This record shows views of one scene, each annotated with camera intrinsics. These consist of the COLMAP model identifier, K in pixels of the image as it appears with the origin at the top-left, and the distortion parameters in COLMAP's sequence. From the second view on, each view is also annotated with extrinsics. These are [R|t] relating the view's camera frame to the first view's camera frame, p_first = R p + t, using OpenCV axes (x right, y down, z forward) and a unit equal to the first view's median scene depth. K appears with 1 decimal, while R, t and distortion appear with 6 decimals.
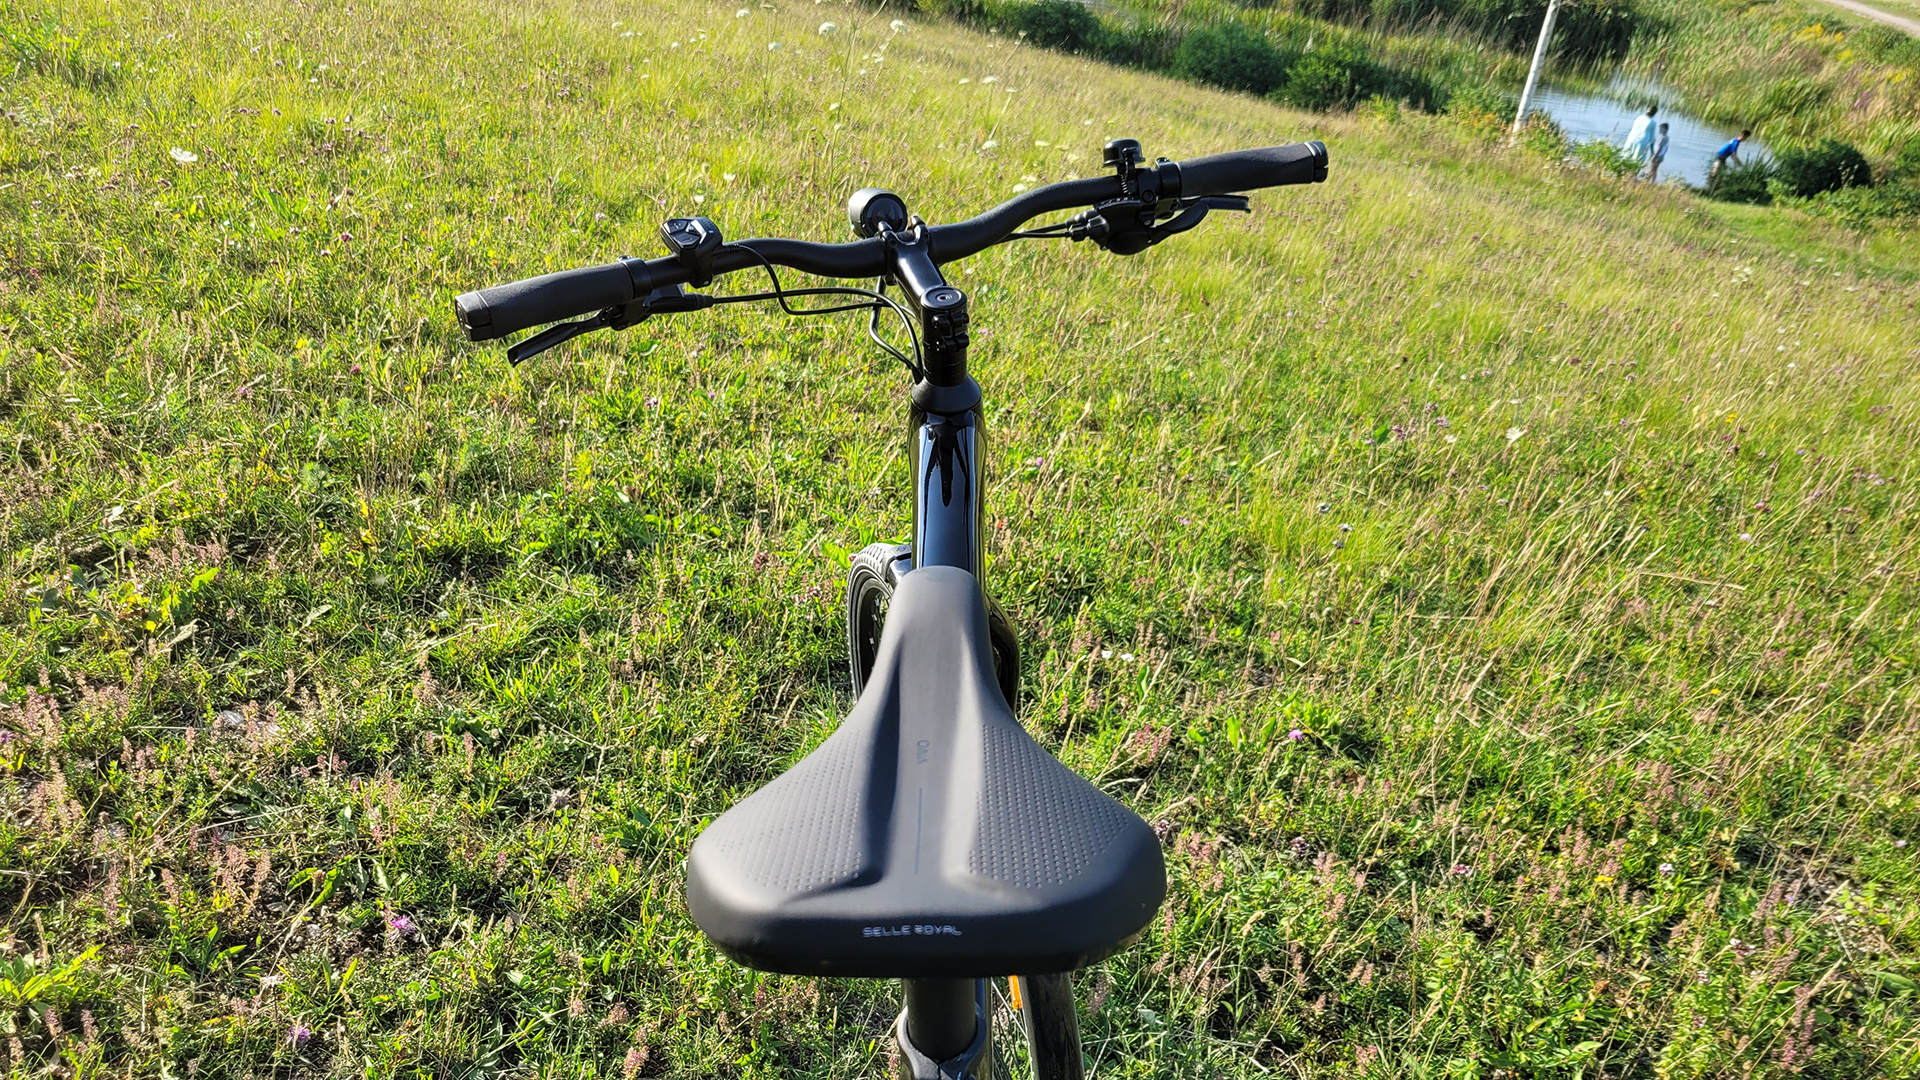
lens RADIAL K [[1447.8, 0, 960.0], [0, 1447.8, 540.0], [0, 0, 1]] dist [0.050865, -0.047019]
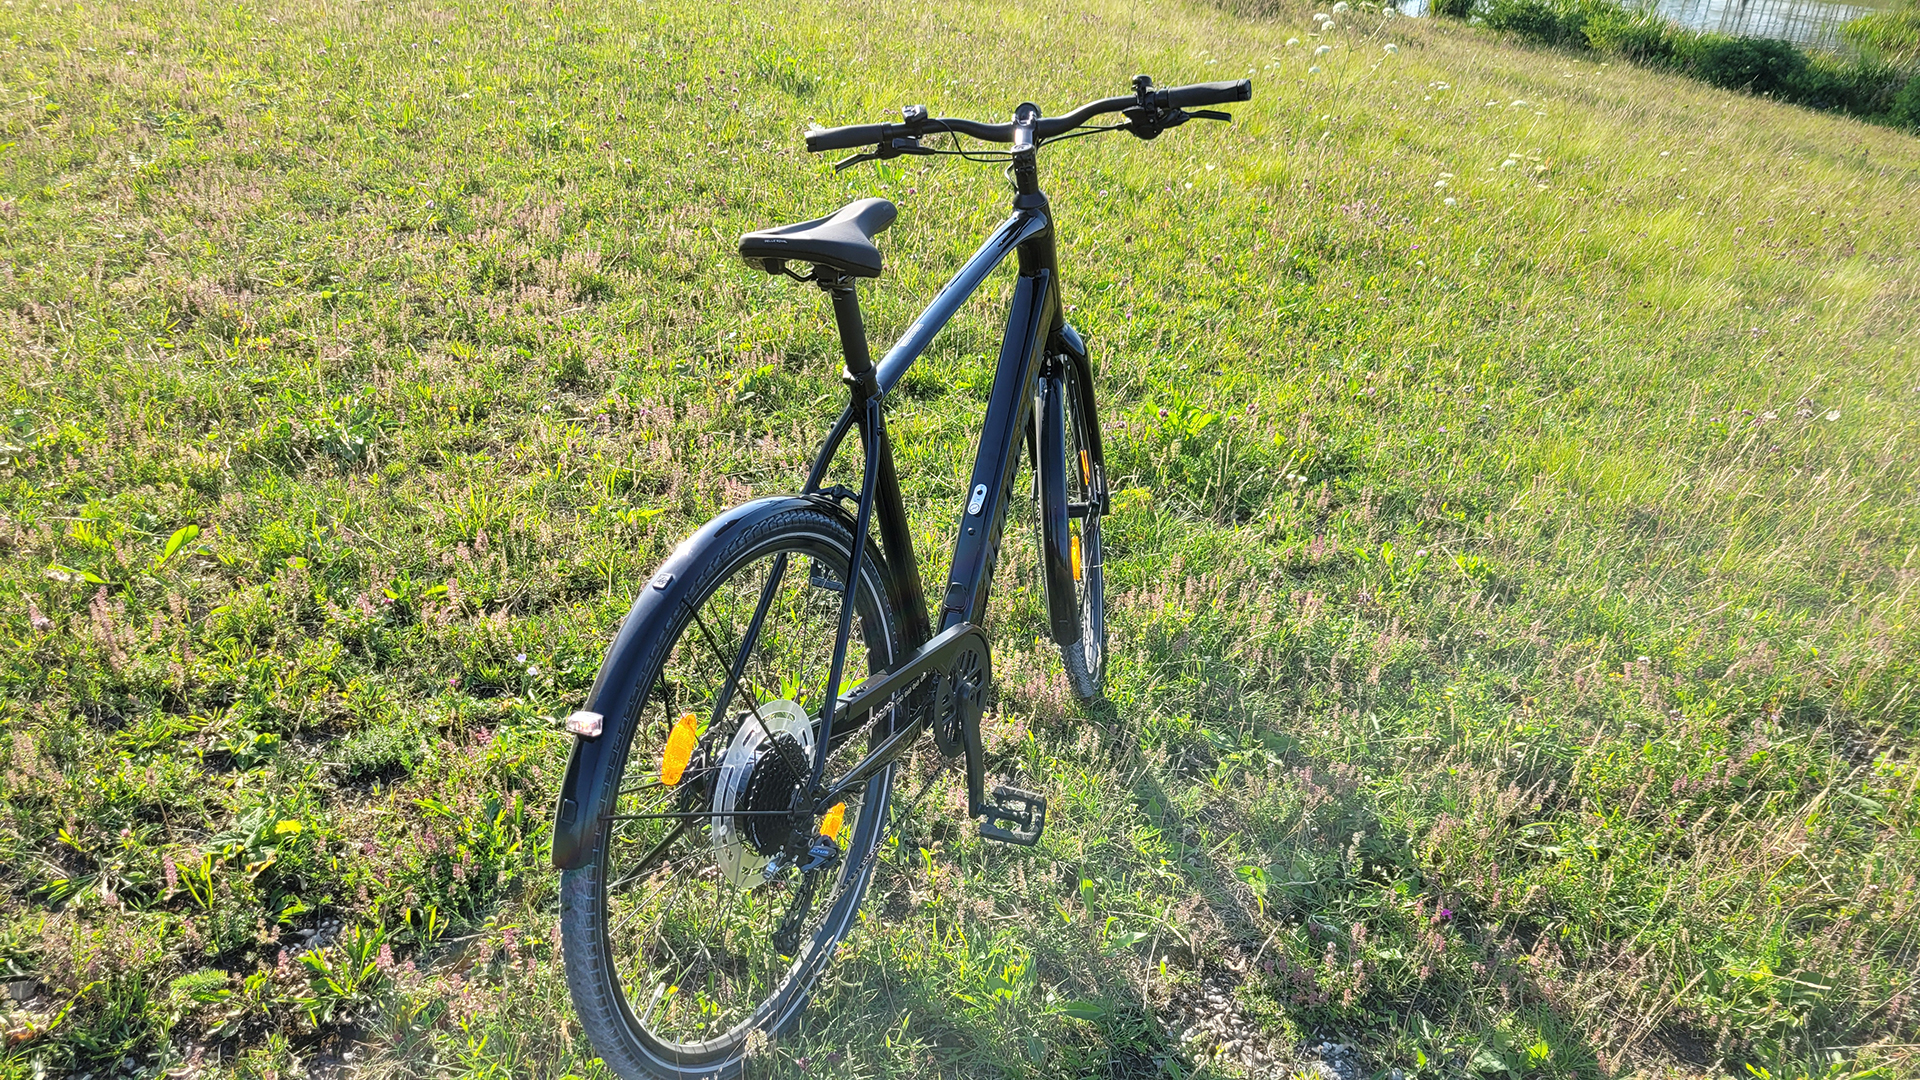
lens RADIAL K [[1447.8, 0, 960.0], [0, 1447.8, 540.0], [0, 0, 1]] dist [0.050865, -0.047019]
pose [[0.904210, 0.142753, -0.402523, 0.090374], [-0.152846, 0.988224, 0.007122, 0.042107], [0.398800, 0.055084, 0.915382, -0.097745]]
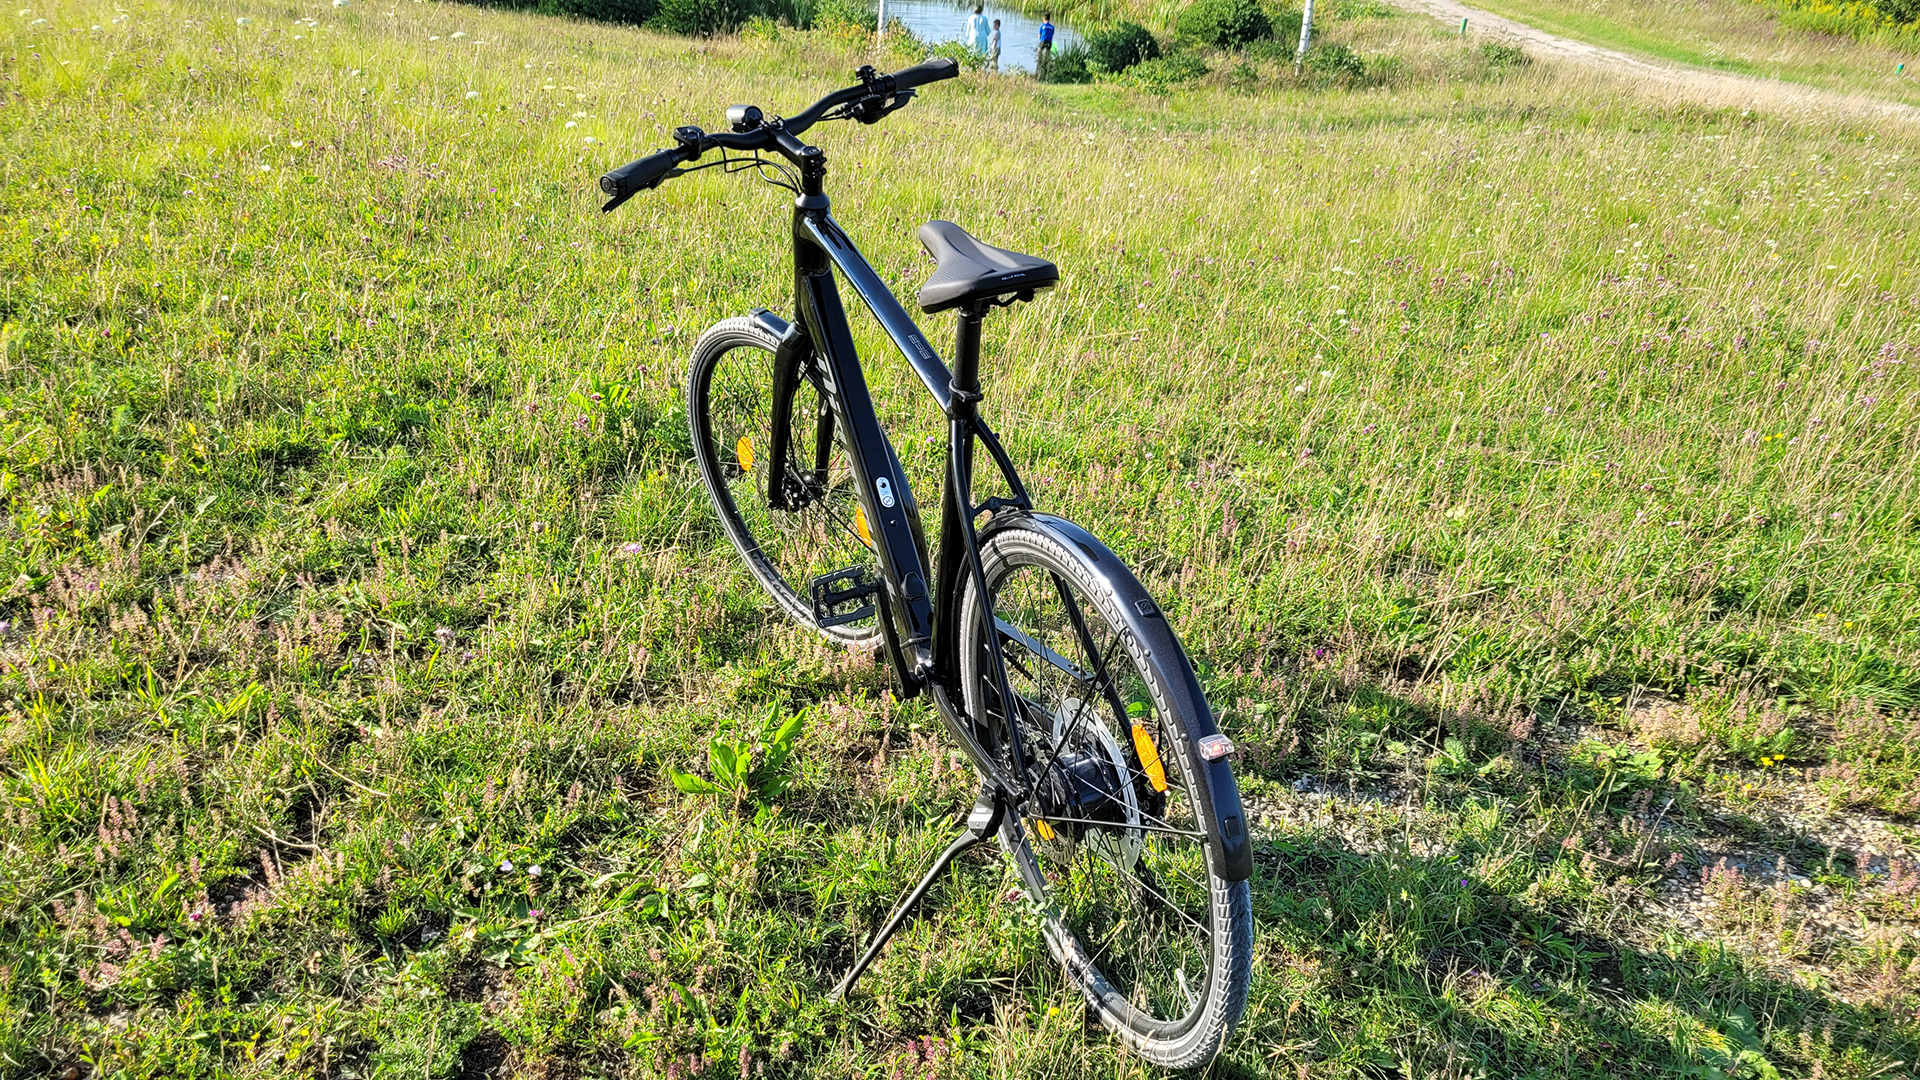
lens RADIAL K [[1447.8, 0, 960.0], [0, 1447.8, 540.0], [0, 0, 1]] dist [0.050865, -0.047019]
pose [[0.910033, -0.217197, 0.353079, -0.075100], [0.201027, 0.976120, 0.082330, 0.027559], [-0.362529, -0.003944, 0.931964, -0.112885]]
